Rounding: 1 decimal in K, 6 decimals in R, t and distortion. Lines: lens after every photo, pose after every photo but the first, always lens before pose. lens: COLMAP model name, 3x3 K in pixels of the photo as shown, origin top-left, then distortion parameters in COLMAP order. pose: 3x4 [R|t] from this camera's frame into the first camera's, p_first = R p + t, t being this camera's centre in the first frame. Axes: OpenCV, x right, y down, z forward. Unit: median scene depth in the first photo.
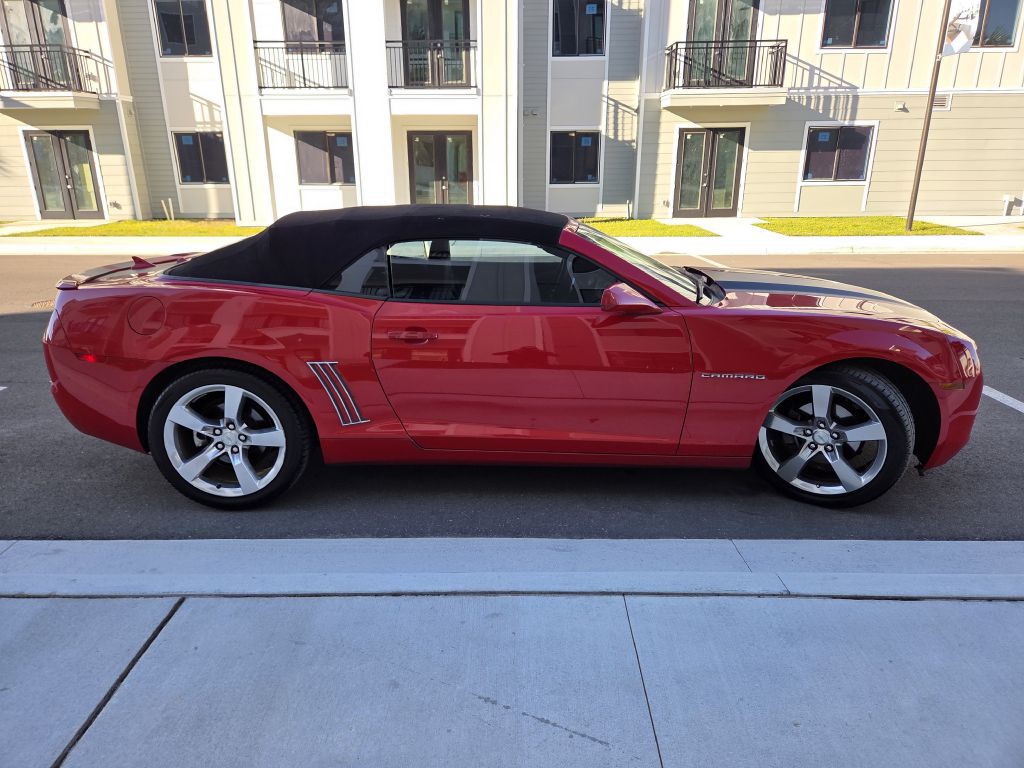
lens RADIAL K [[672.9, 0, 509.5], [0, 672.9, 375.4], [0, 0, 1]] dist [0.051498, -0.041785]
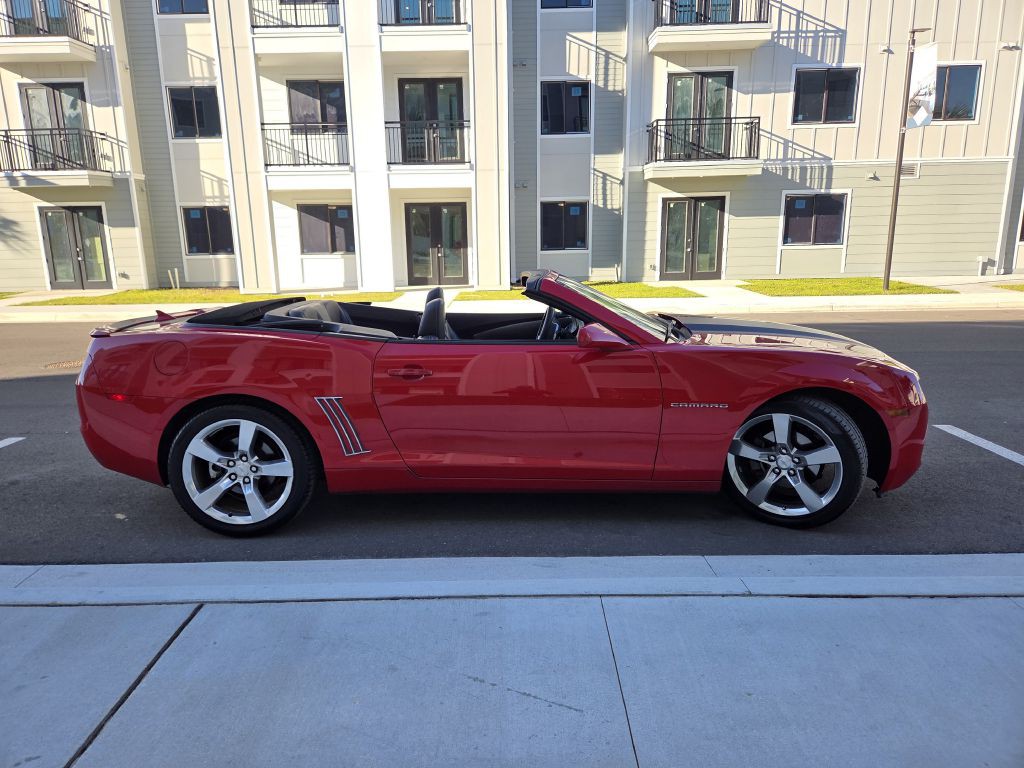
lens RADIAL K [[672.9, 0, 509.5], [0, 672.9, 375.4], [0, 0, 1]] dist [0.051498, -0.041785]
pose [[0.999895, -0.013558, 0.005159, 0.013301], [0.013998, 0.995116, -0.097719, 0.050042], [-0.003808, 0.097781, 0.995201, -0.094221]]
